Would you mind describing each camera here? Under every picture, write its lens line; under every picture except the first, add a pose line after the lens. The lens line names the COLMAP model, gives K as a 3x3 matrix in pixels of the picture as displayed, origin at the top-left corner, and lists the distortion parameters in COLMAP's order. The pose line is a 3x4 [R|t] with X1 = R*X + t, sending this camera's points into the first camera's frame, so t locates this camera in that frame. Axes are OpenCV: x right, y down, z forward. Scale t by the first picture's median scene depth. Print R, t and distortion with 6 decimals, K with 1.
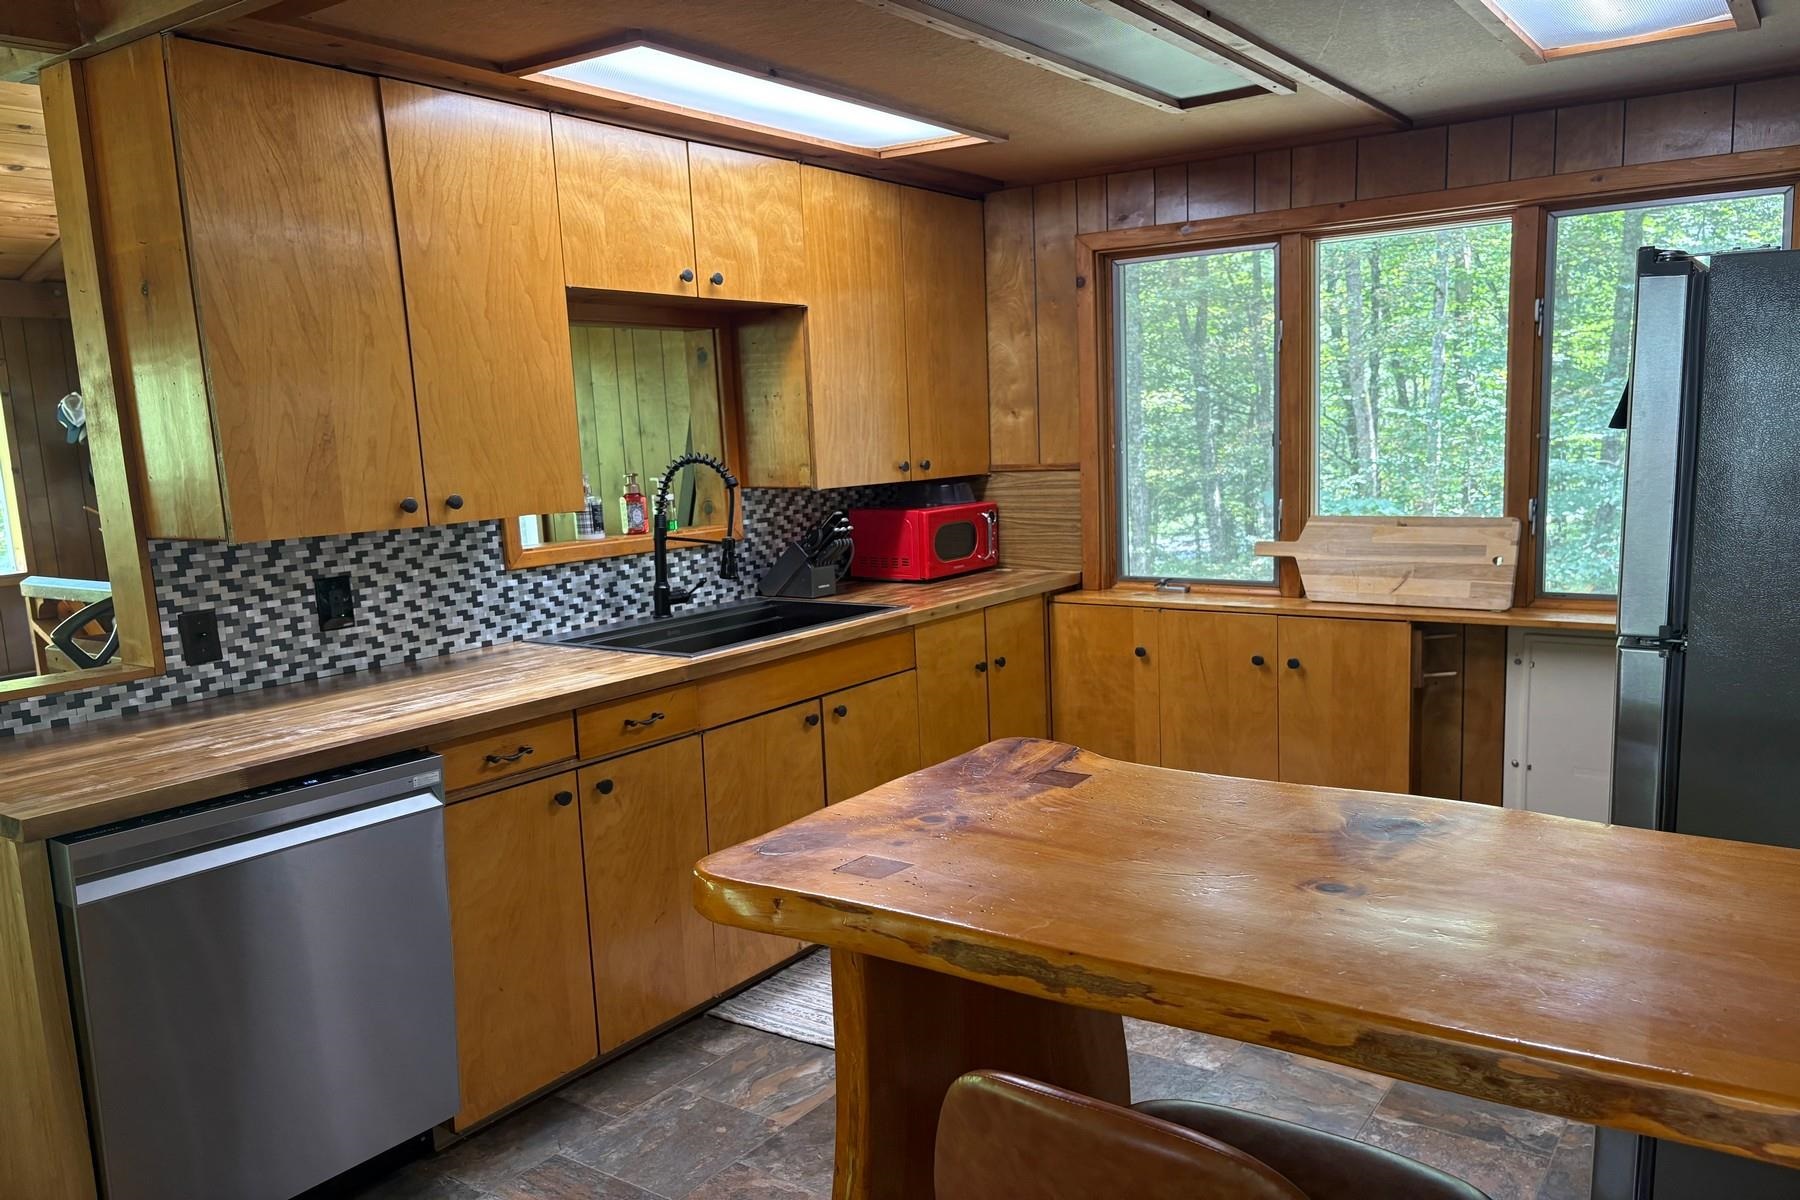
lens RADIAL K [[1347.4, 0, 911.3], [0, 1347.4, 654.0], [0, 0, 1]] dist [0.048876, -0.051482]
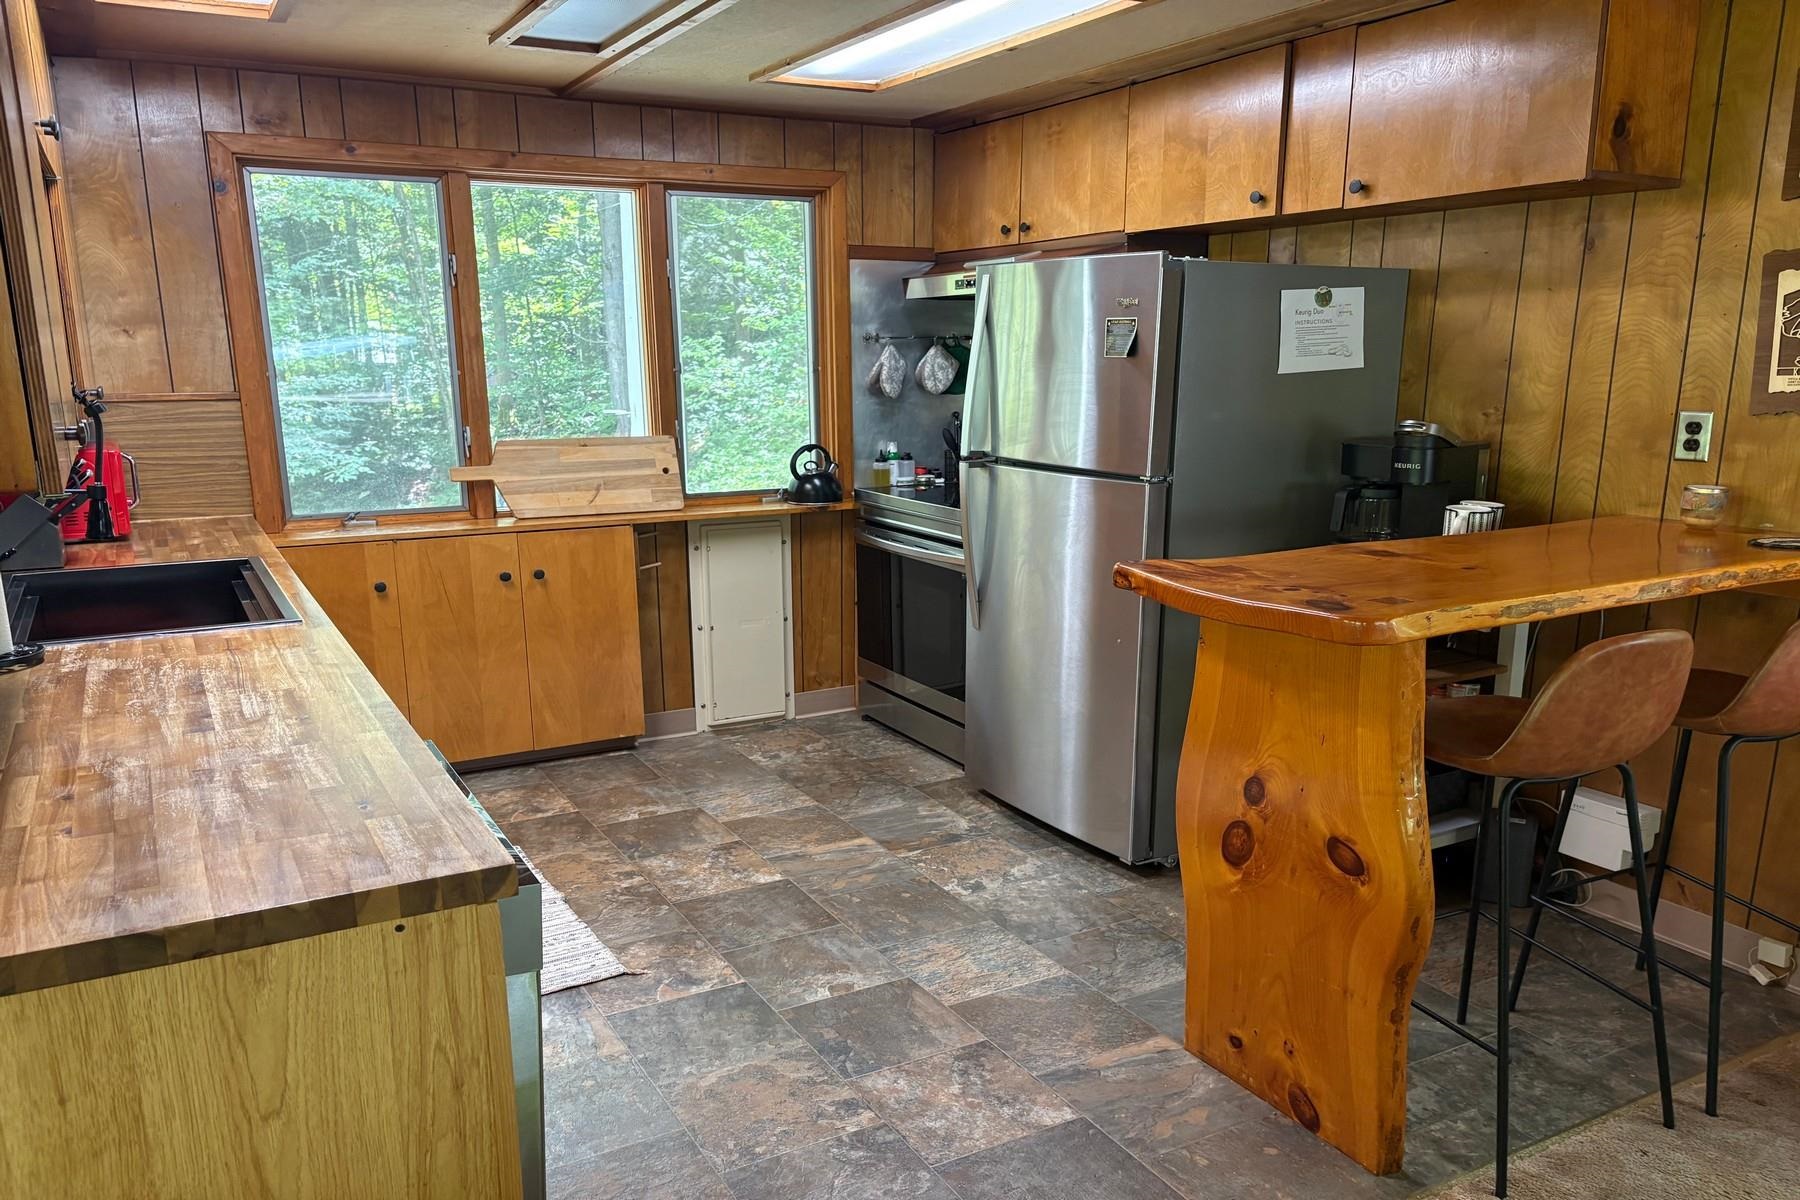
lens RADIAL K [[1347.4, 0, 917.4], [0, 1347.4, 672.2], [0, 0, 1]] dist [0.048876, -0.051482]
pose [[0.439799, -0.182576, 0.879342, -0.552911], [0.139603, 0.981115, 0.133885, -0.019118], [-0.887180, 0.063876, 0.456981, 0.220662]]
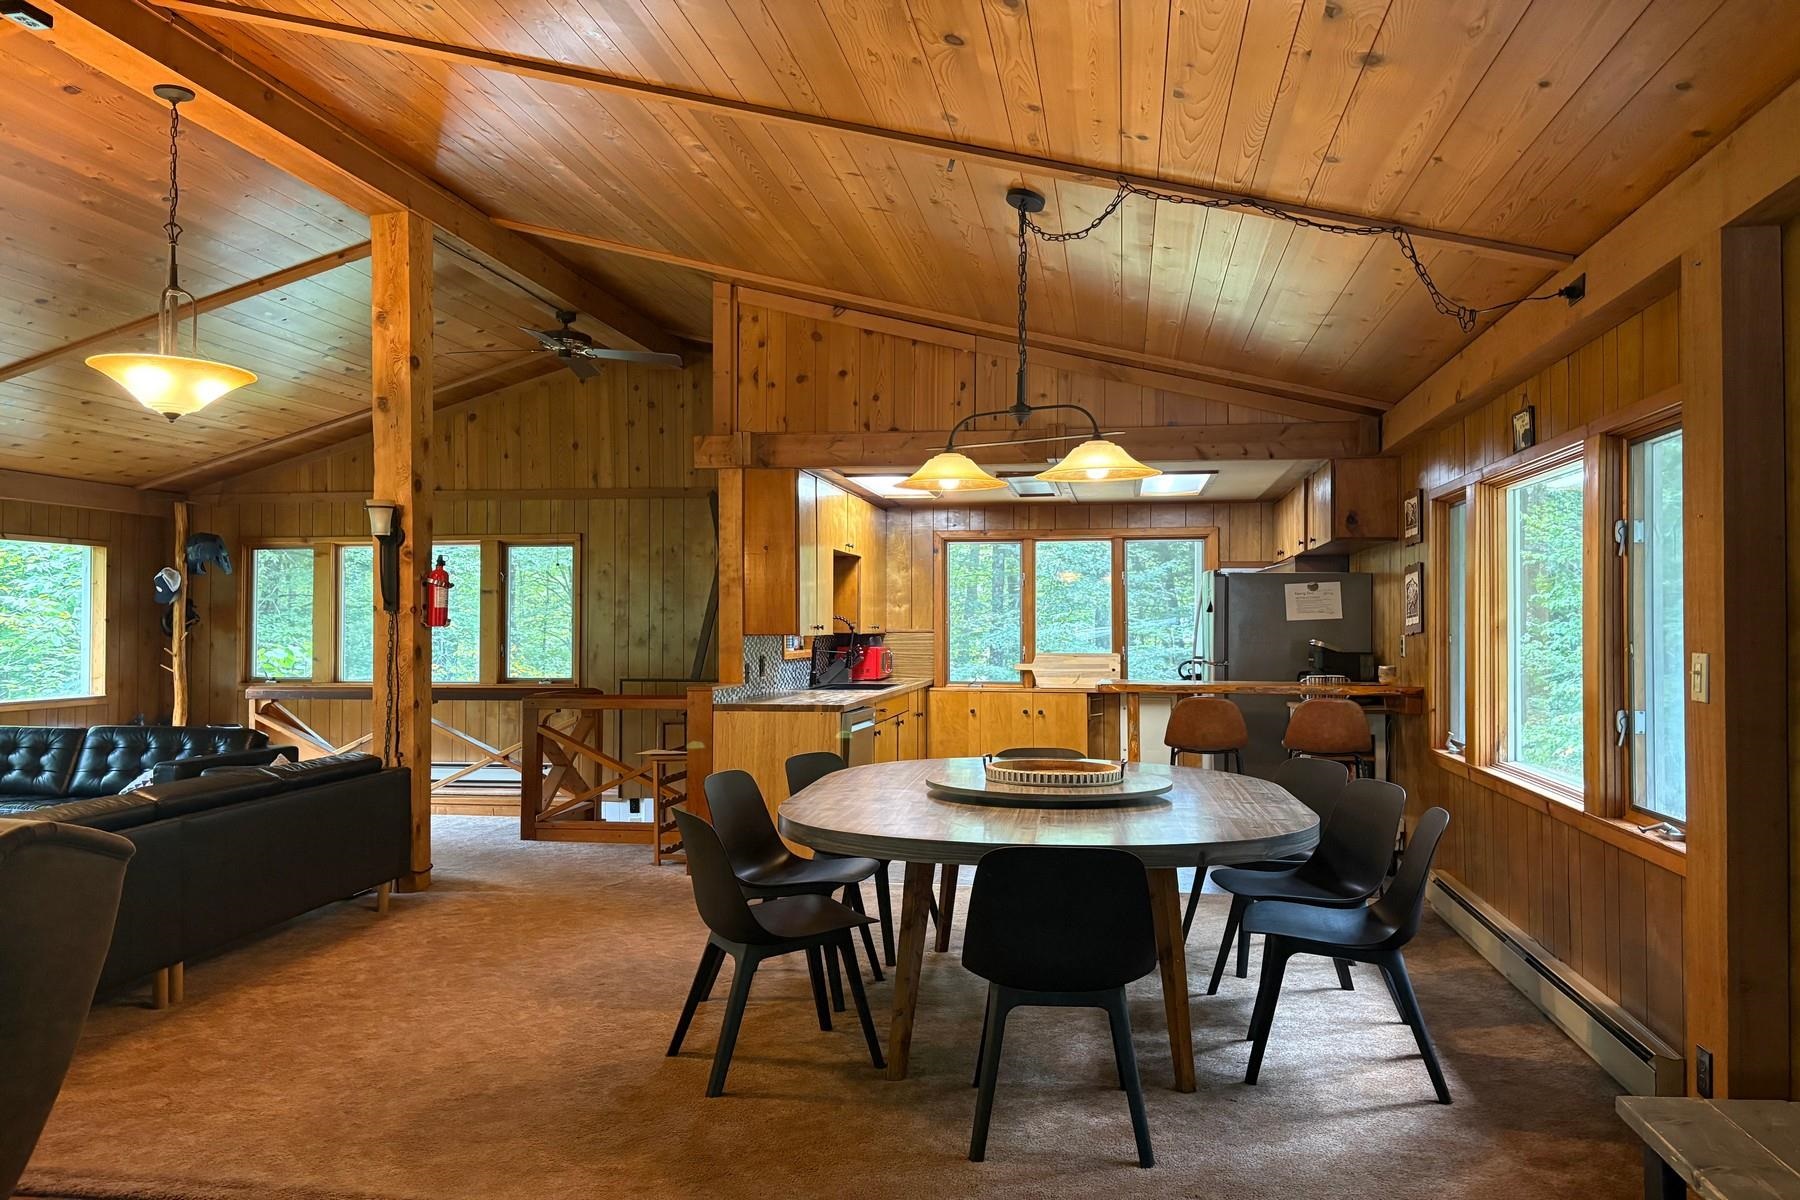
lens RADIAL K [[1347.4, 0, 908.2], [0, 1347.4, 592.5], [0, 0, 1]] dist [0.048876, -0.051482]
pose [[0.903356, 0.044208, 0.426606, -0.941103], [0.041005, 0.981215, -0.188511, 0.234865], [-0.426926, 0.187786, 0.884574, -1.038359]]
